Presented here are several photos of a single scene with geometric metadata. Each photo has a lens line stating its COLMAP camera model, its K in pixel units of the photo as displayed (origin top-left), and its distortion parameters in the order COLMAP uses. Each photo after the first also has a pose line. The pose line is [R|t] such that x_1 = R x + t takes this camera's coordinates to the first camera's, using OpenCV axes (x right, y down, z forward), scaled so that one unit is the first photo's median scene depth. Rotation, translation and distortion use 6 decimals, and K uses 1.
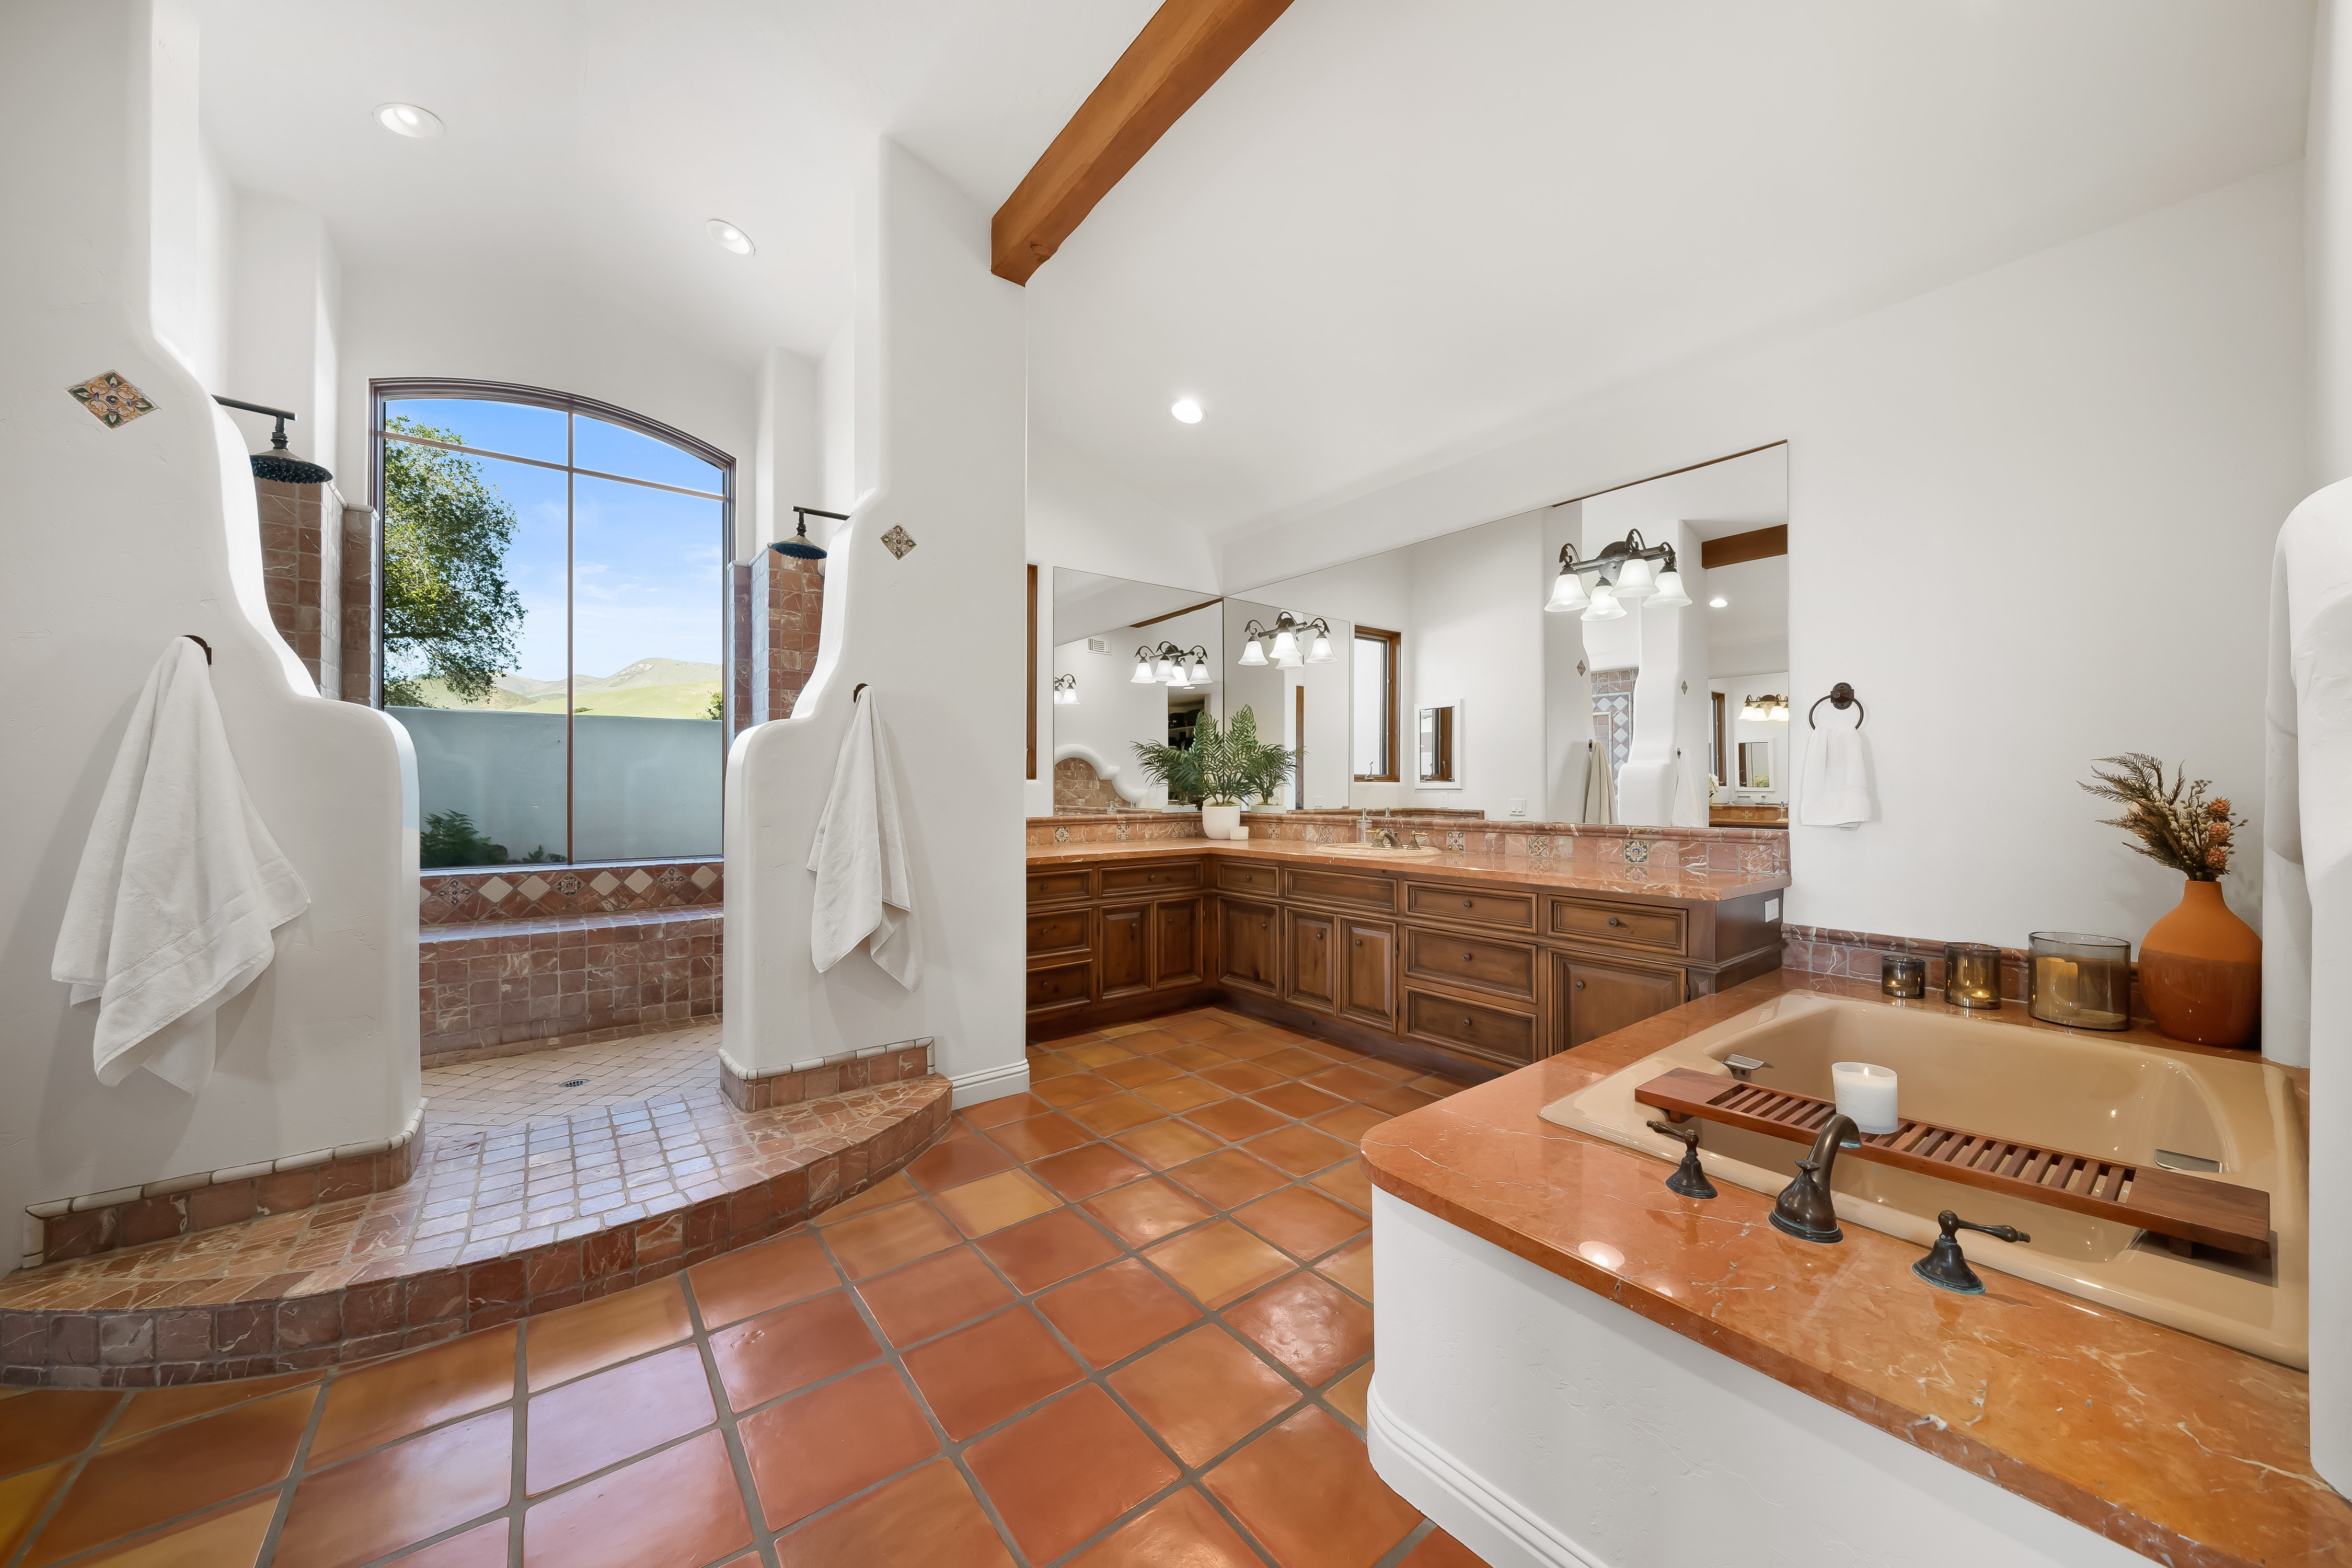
lens RADIAL K [[809.6, 0, 1176.0], [0, 809.6, 784.0], [0, 0, 1]] dist [-0.010789, -0.000018]
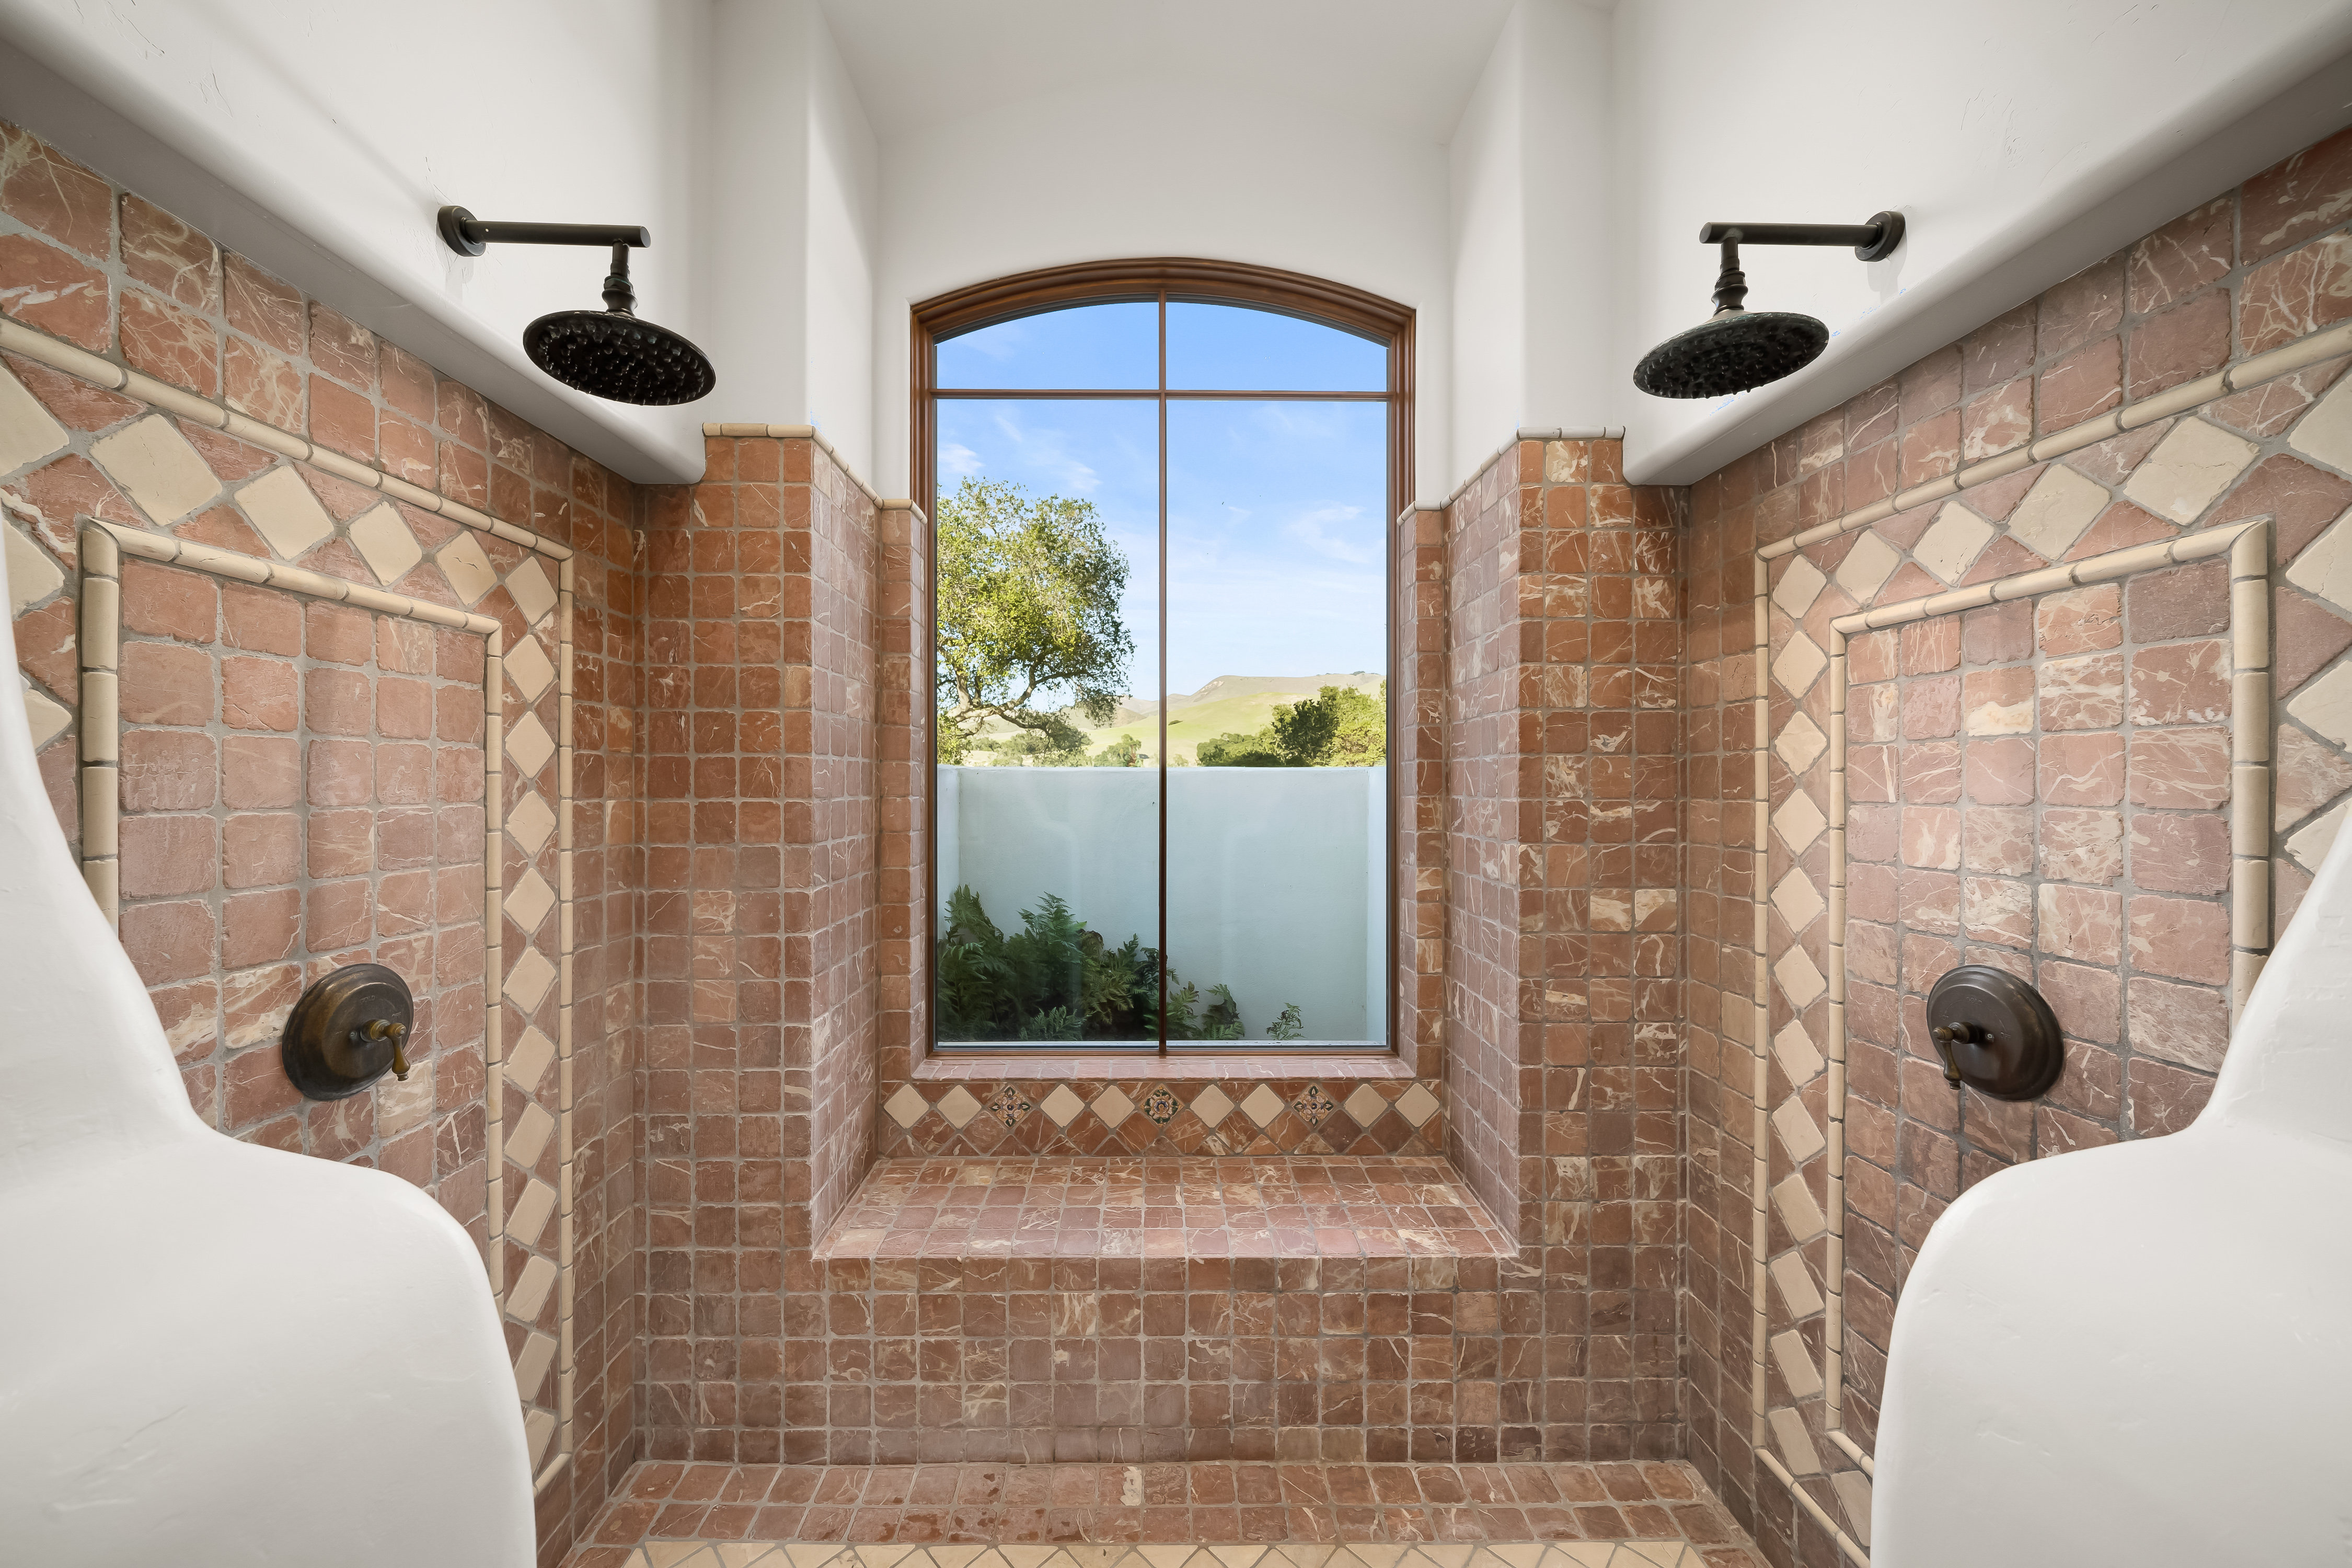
lens RADIAL K [[807.6, 0, 1158.2], [0, 807.6, 785.4], [0, 0, 1]] dist [0.000519, 0.000003]
pose [[0.791525, 0.001895, -0.611134, -0.418908], [0.000630, 0.999992, 0.003916, -0.110893], [0.611137, -0.003485, 0.791517, 0.563505]]
